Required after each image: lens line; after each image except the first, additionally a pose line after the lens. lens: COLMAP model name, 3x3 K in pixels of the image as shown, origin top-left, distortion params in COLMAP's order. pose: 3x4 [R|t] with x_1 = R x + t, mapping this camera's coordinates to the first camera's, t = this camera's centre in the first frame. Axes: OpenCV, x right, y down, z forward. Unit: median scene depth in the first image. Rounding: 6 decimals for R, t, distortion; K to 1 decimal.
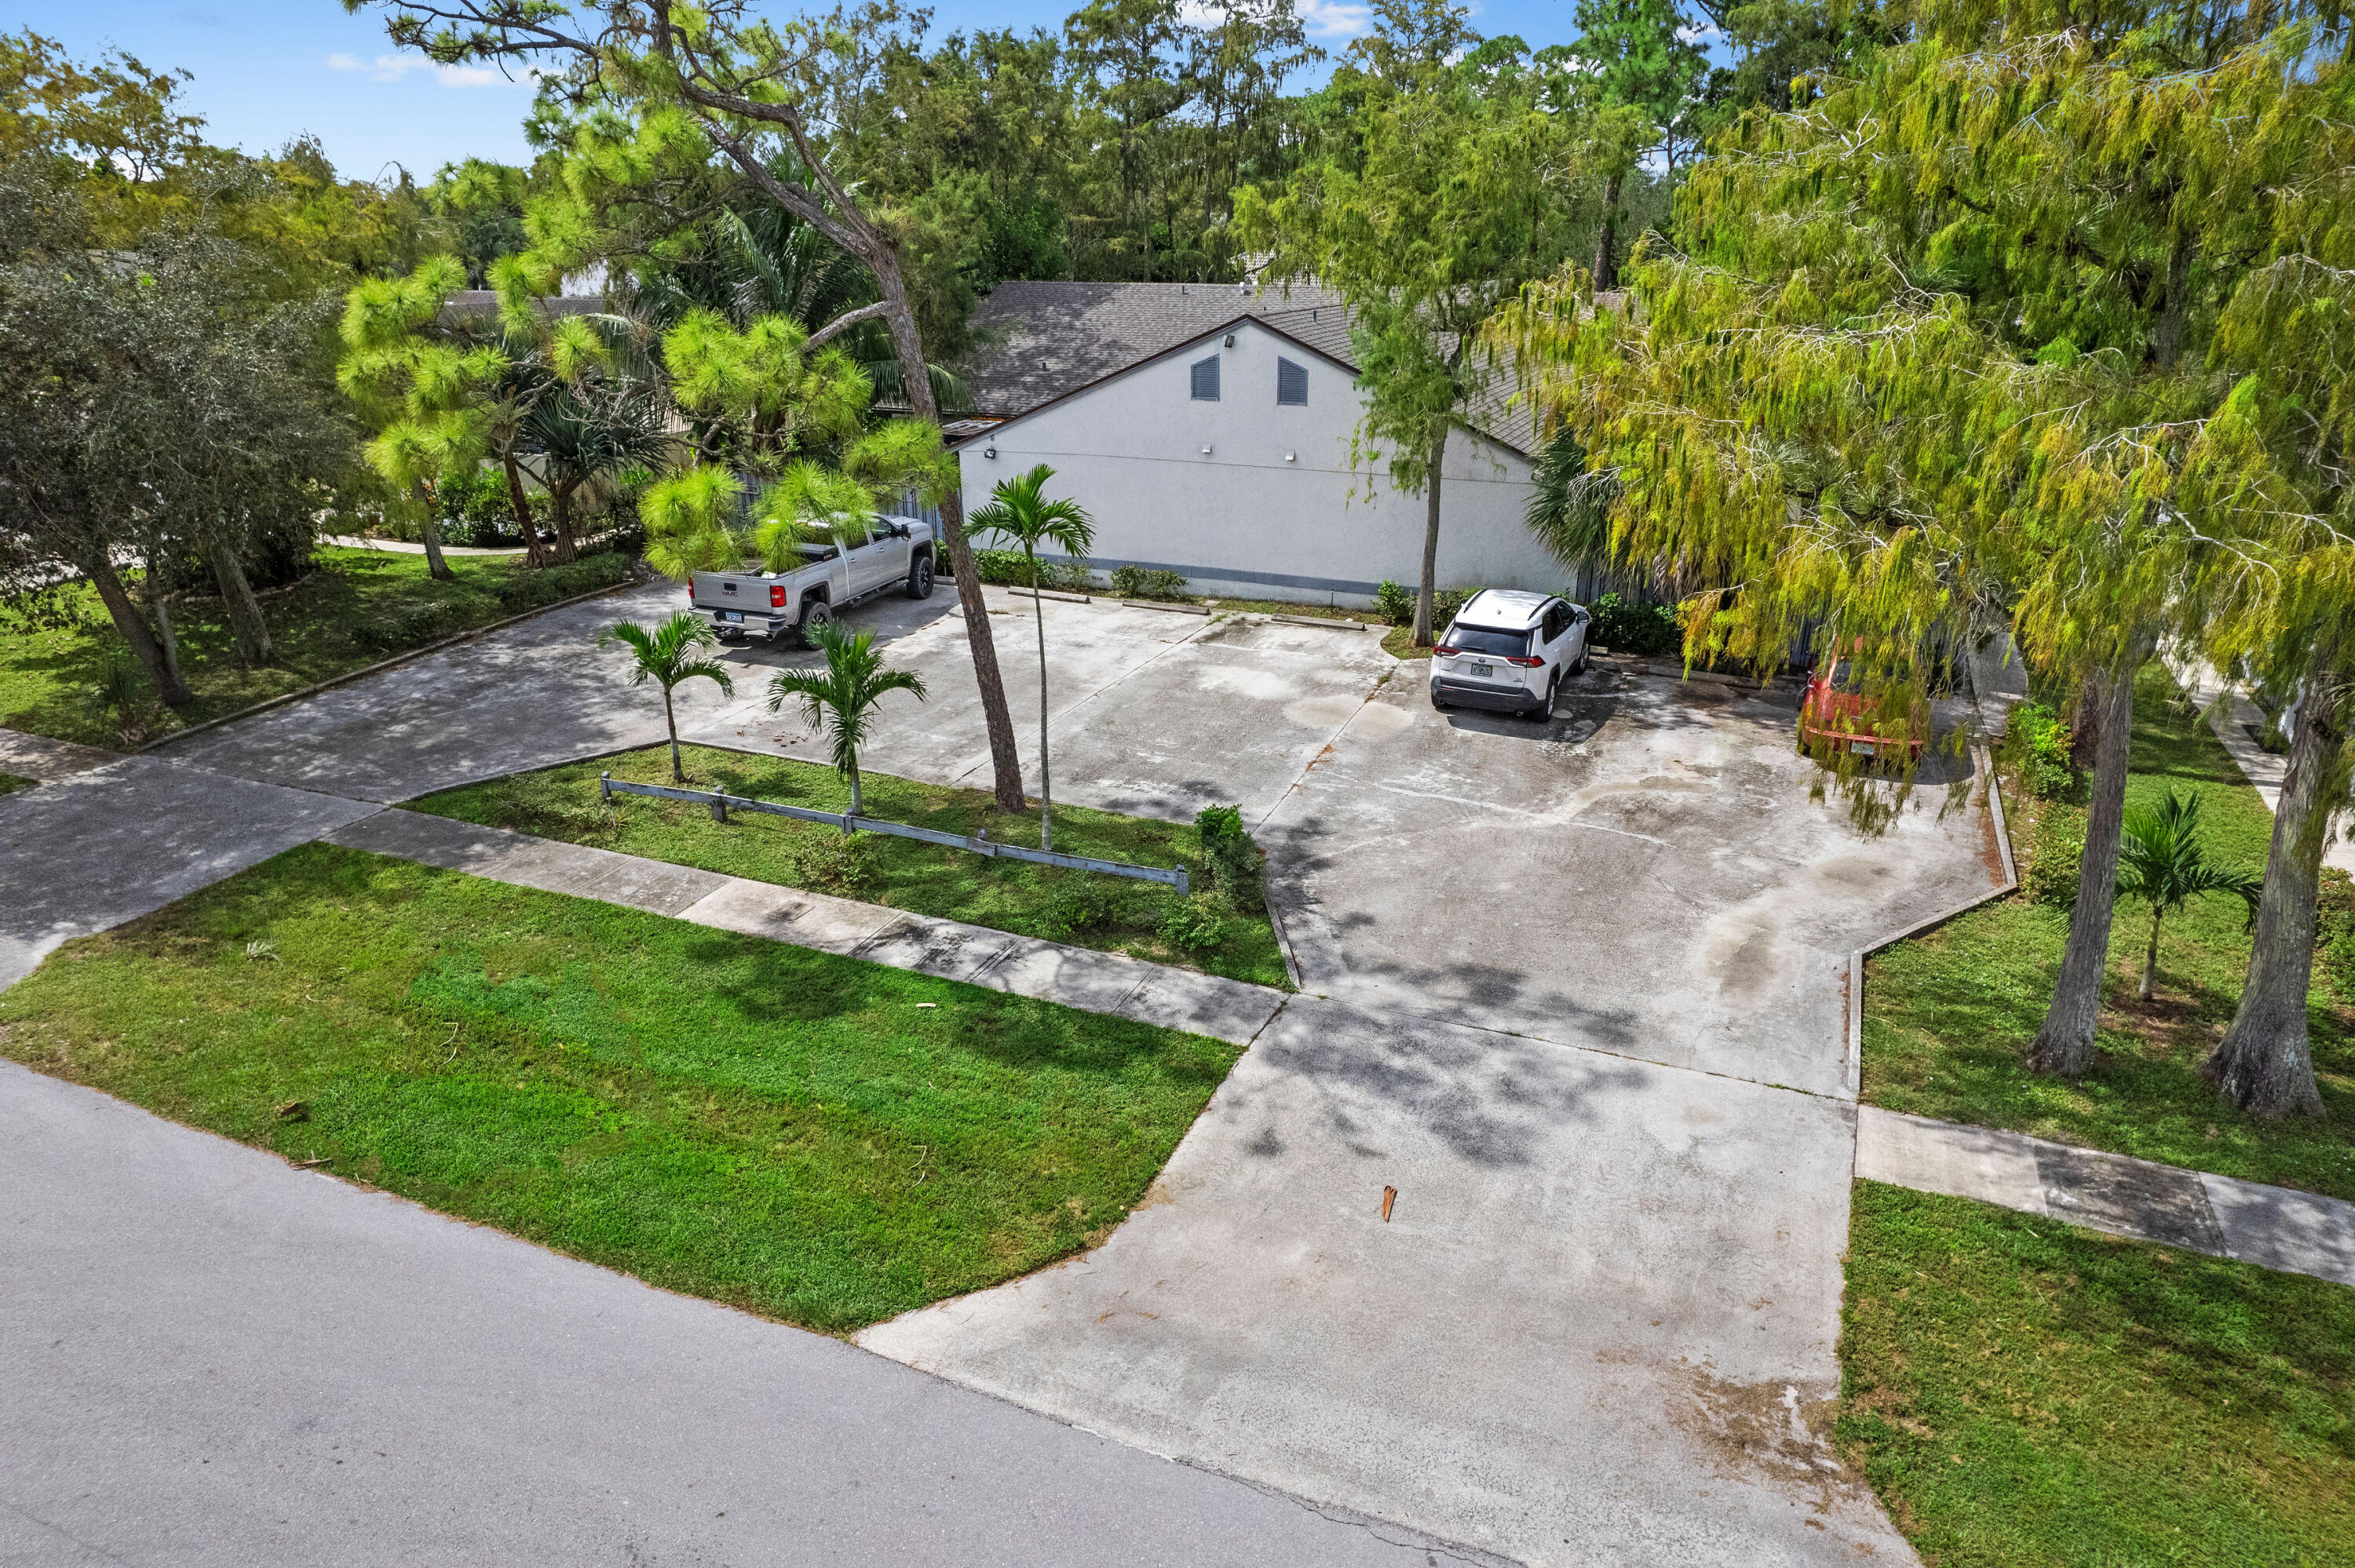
lens RADIAL K [[1512.8, 0, 1181.1], [0, 1512.8, 796.0], [0, 0, 1]] dist [-0.081870, 0.077301]
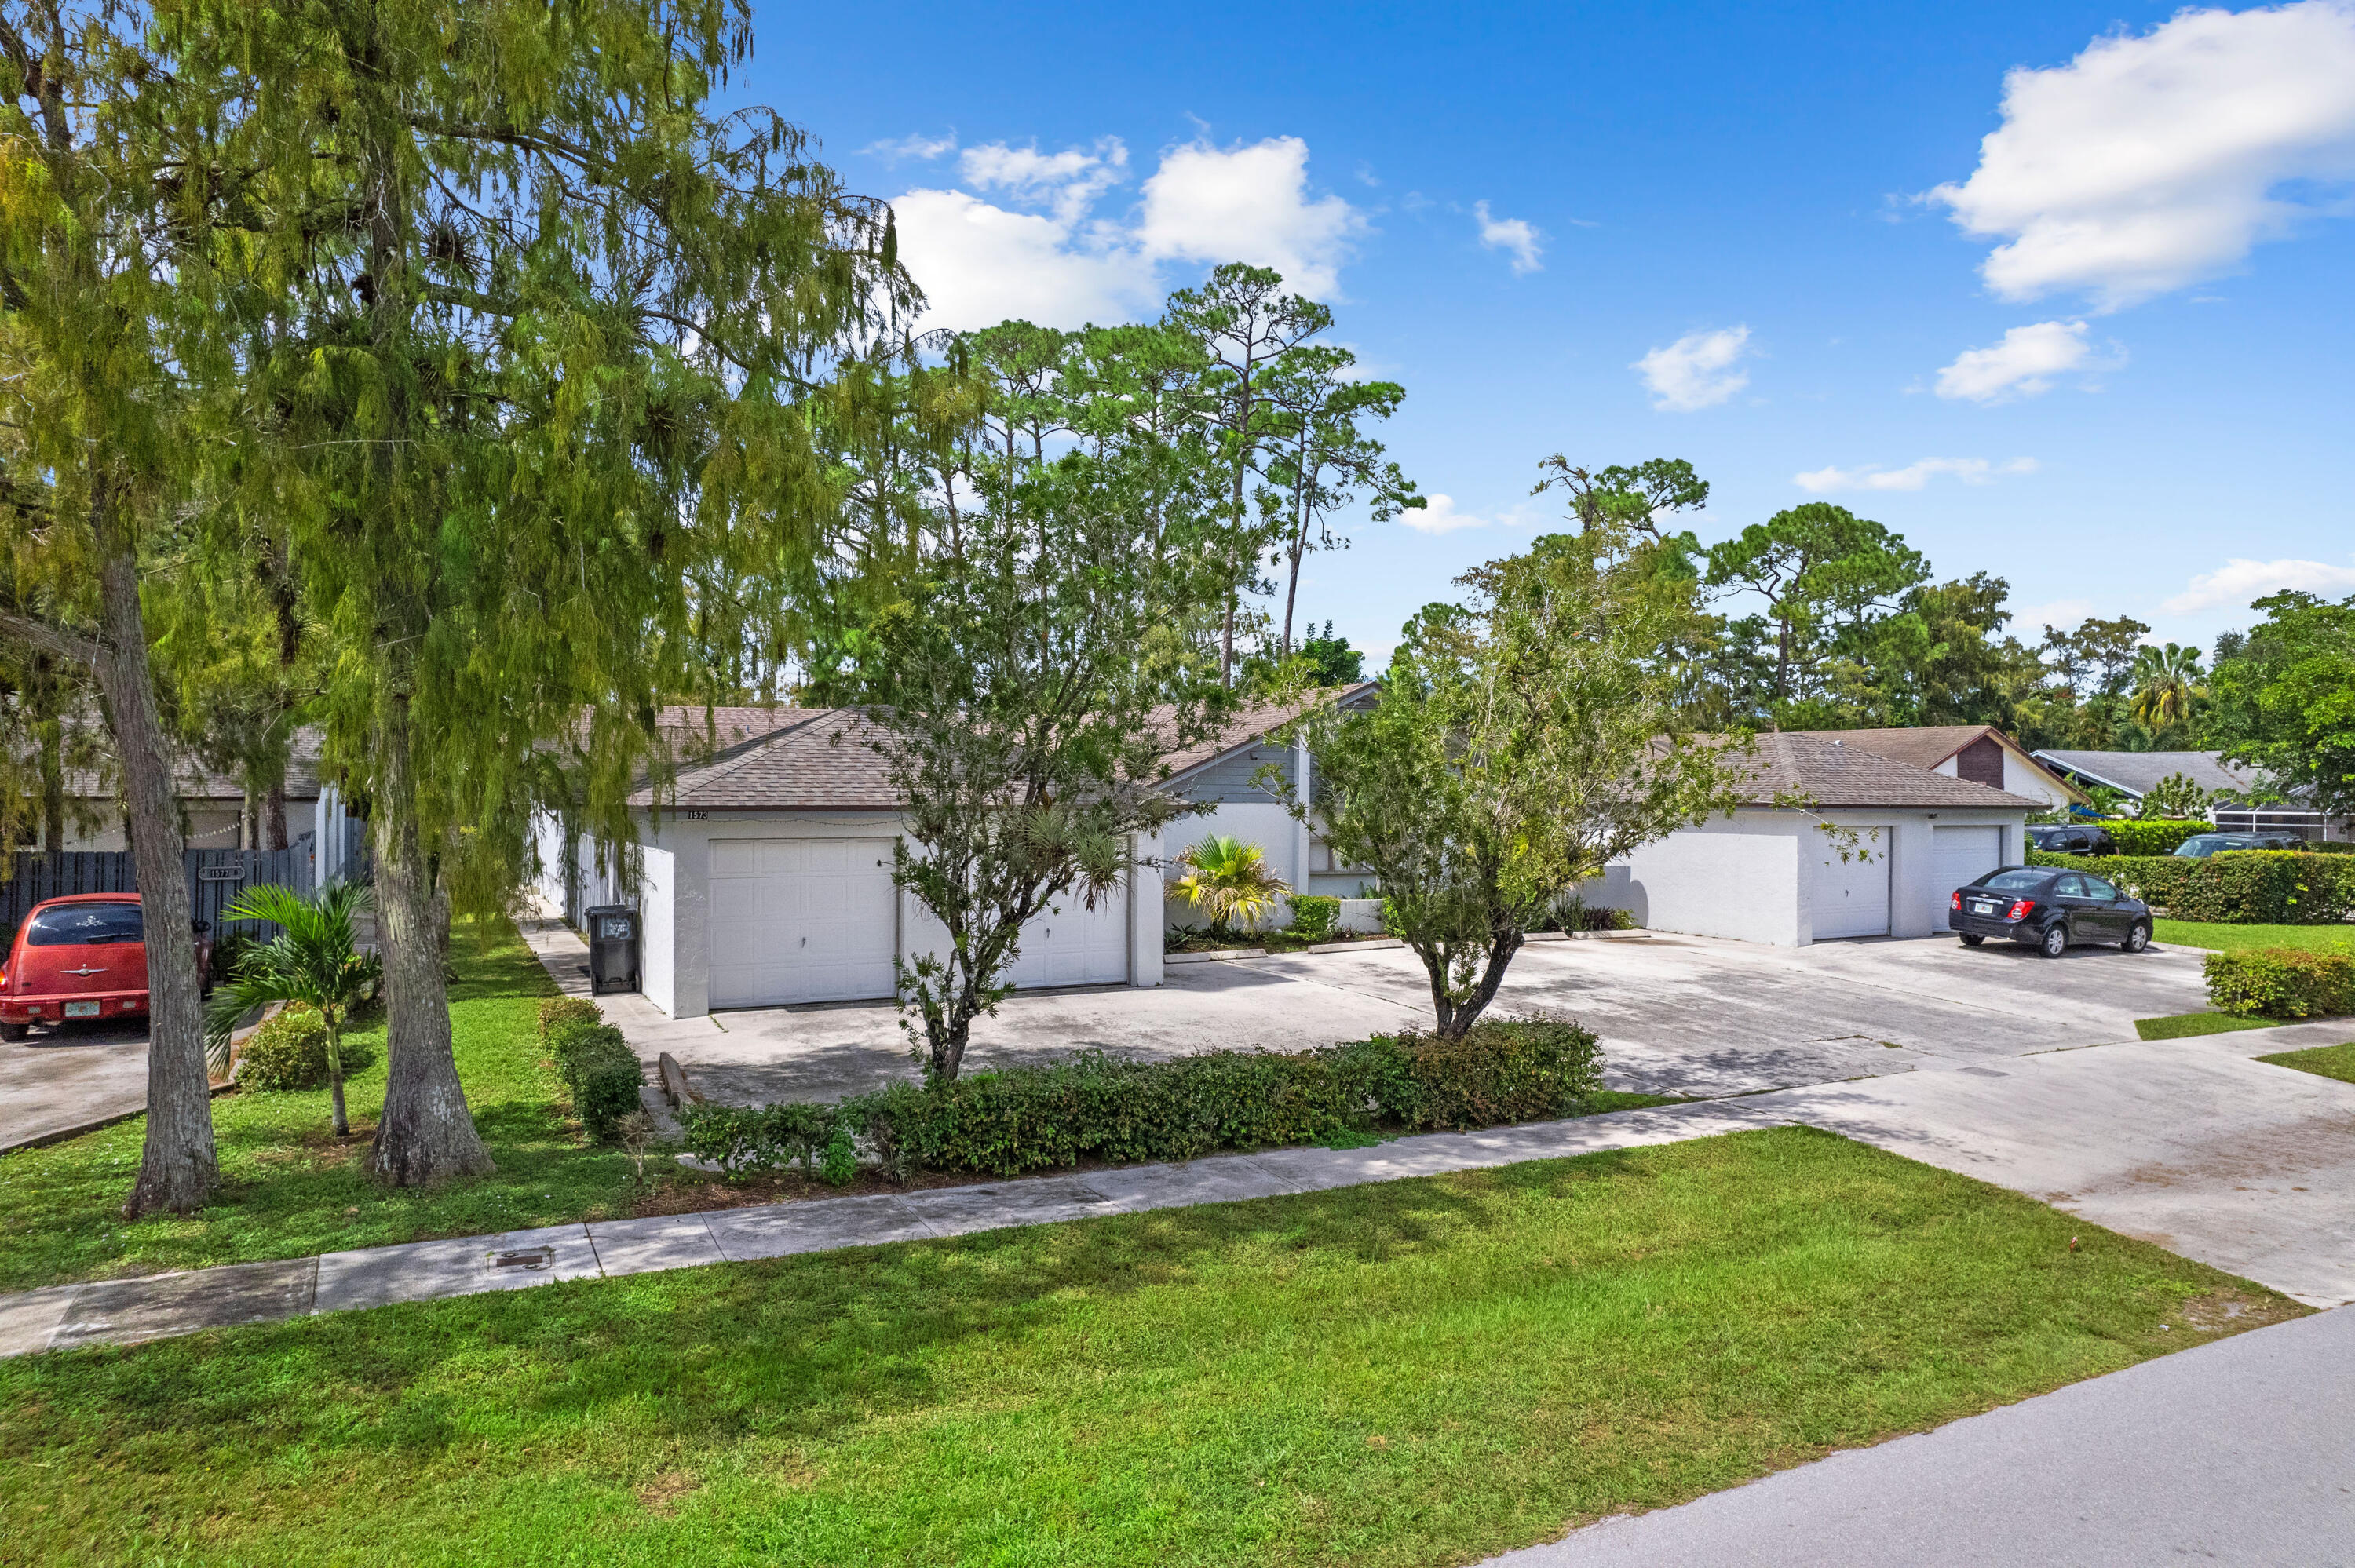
lens RADIAL K [[1512.8, 0, 1181.1], [0, 1512.8, 796.0], [0, 0, 1]] dist [-0.081870, 0.077301]
pose [[0.640268, -0.004365, 0.768139, 0.352999], [0.276636, 0.934197, -0.225276, 0.306783], [-0.716610, 0.356732, 0.599343, 0.118498]]
